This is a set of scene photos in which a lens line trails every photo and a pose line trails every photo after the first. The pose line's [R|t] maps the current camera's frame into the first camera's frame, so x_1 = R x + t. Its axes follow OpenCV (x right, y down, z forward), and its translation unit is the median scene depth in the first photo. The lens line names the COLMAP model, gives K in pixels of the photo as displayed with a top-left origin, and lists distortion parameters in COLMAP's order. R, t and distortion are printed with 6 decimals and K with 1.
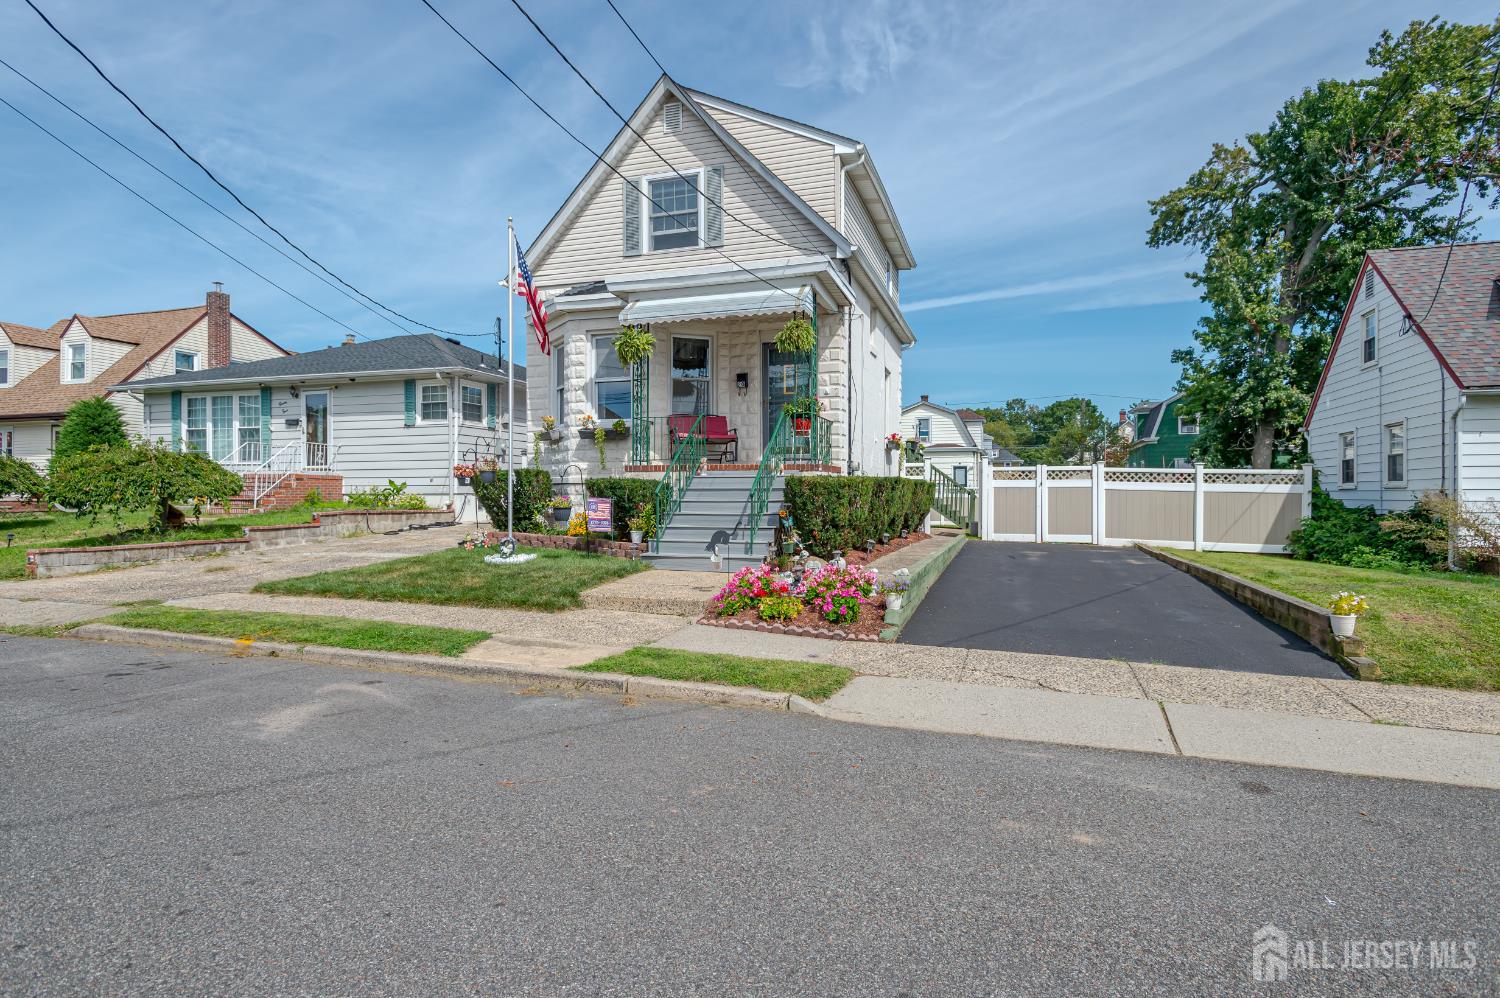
lens RADIAL K [[768.5, 0, 750.0], [0, 768.5, 499.0], [0, 0, 1]] dist [0.023359, -0.009411]
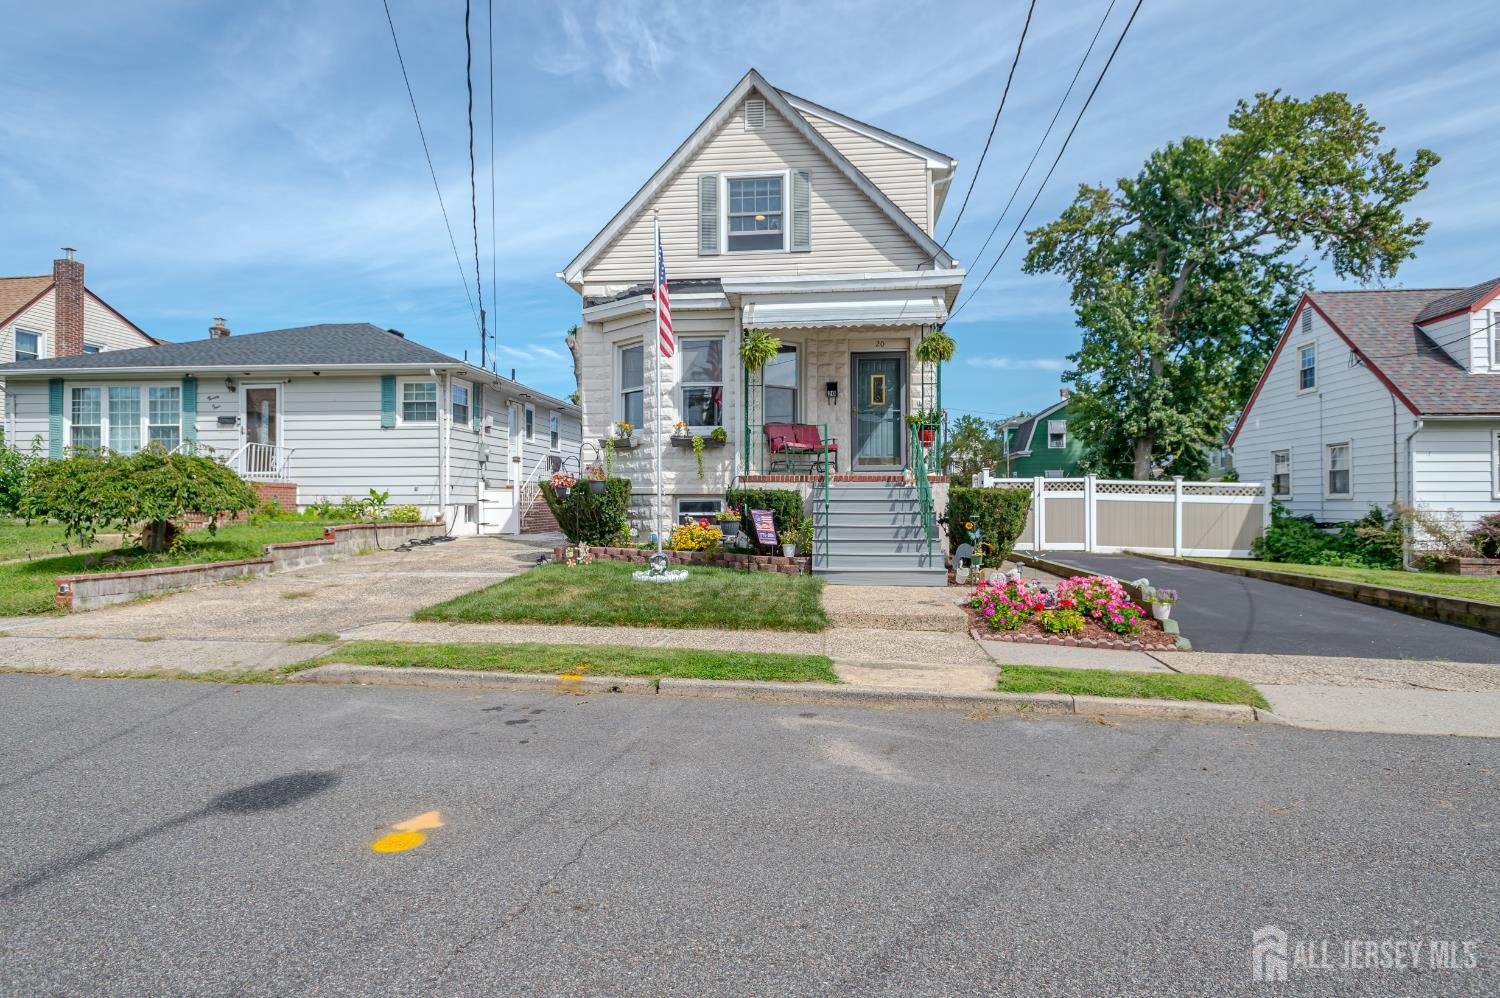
lens RADIAL K [[784.9, 0, 750.0], [0, 784.9, 499.0], [0, 0, 1]] dist [0.029652, -0.013791]
pose [[0.977919, 0.001267, 0.208983, -0.254540], [0.001122, 0.999935, -0.011314, -0.002625], [-0.208983, 0.011298, 0.977854, 0.034716]]
